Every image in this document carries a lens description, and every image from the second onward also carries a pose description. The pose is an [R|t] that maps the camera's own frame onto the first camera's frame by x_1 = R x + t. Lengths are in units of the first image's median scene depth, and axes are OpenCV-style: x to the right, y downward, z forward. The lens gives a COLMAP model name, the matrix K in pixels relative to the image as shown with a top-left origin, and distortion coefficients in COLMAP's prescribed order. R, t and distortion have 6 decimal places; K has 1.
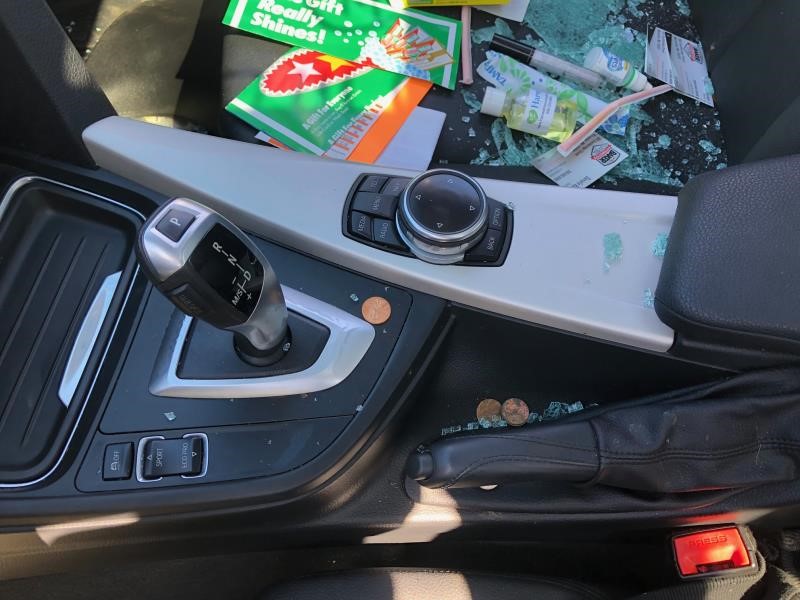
lens RADIAL K [[657.7, 0, 397.0], [0, 657.7, 300.1], [0, 0, 1]] dist [-0.000429, 0.010566]
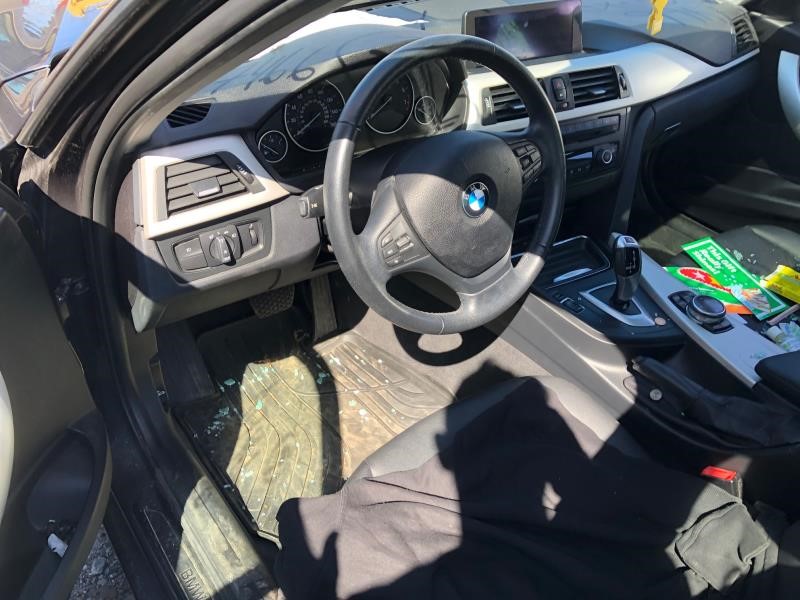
lens RADIAL K [[657.7, 0, 401.4], [0, 657.7, 302.7], [0, 0, 1]] dist [-0.000429, 0.010566]
pose [[0.624910, 0.490501, -0.607368, 0.619363], [-0.709713, 0.681054, -0.180202, 0.822247], [0.325261, 0.543667, 0.773713, -0.998865]]
